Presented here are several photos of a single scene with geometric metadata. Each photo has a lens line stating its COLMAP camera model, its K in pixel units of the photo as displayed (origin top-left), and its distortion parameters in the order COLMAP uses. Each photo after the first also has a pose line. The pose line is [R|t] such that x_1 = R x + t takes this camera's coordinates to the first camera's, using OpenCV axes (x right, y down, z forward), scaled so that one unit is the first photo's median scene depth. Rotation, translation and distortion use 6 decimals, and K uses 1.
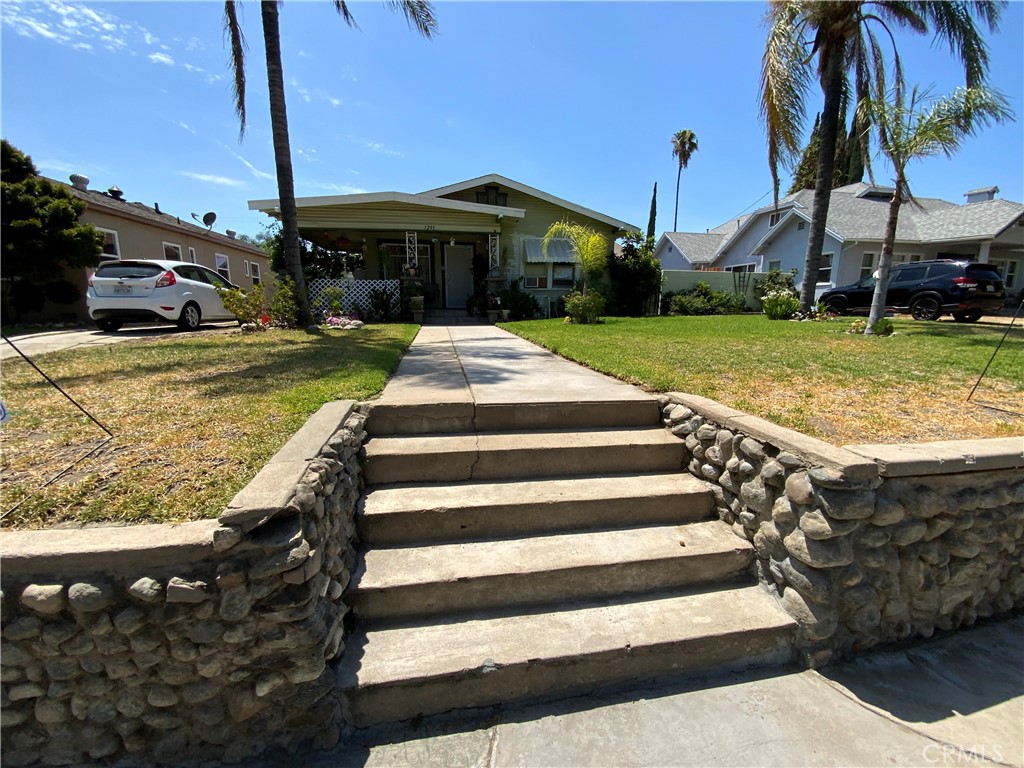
lens RADIAL K [[410.7, 0, 508.5], [0, 410.7, 385.9], [0, 0, 1]] dist [0.021429, -0.018617]
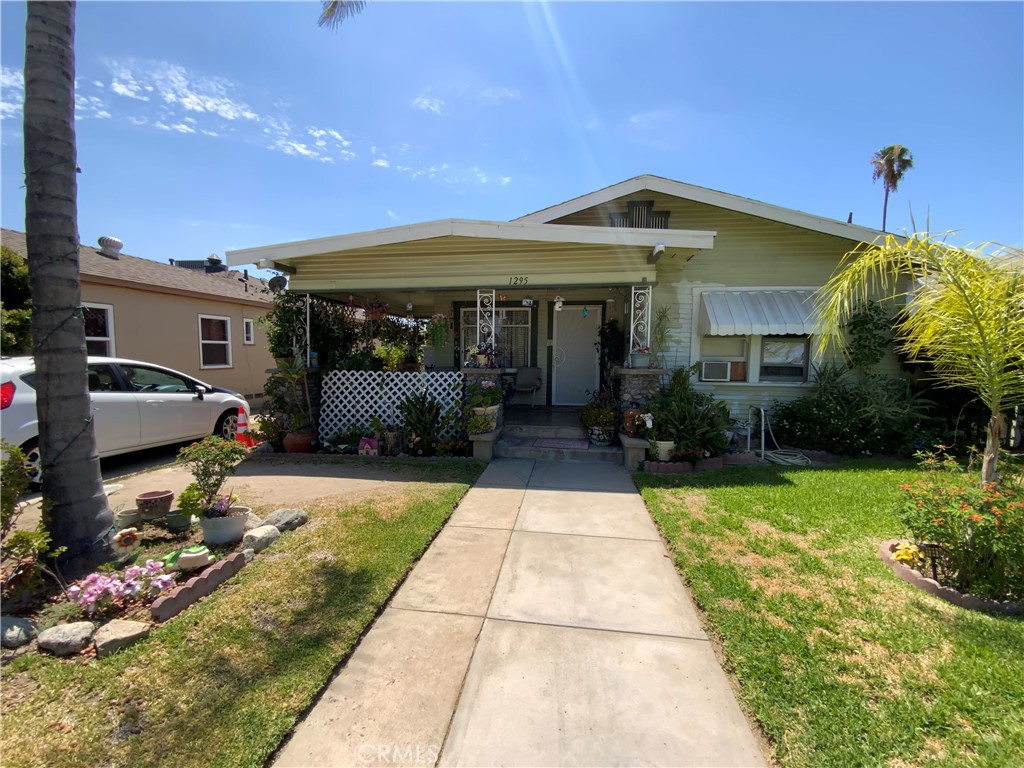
lens RADIAL K [[410.7, 0, 508.5], [0, 410.7, 385.9], [0, 0, 1]] dist [0.021429, -0.018617]
pose [[0.950148, 0.028120, -0.310529, -0.028713], [-0.065031, 0.991894, -0.109162, -0.167999], [0.304942, 0.123914, 0.944275, 0.455758]]
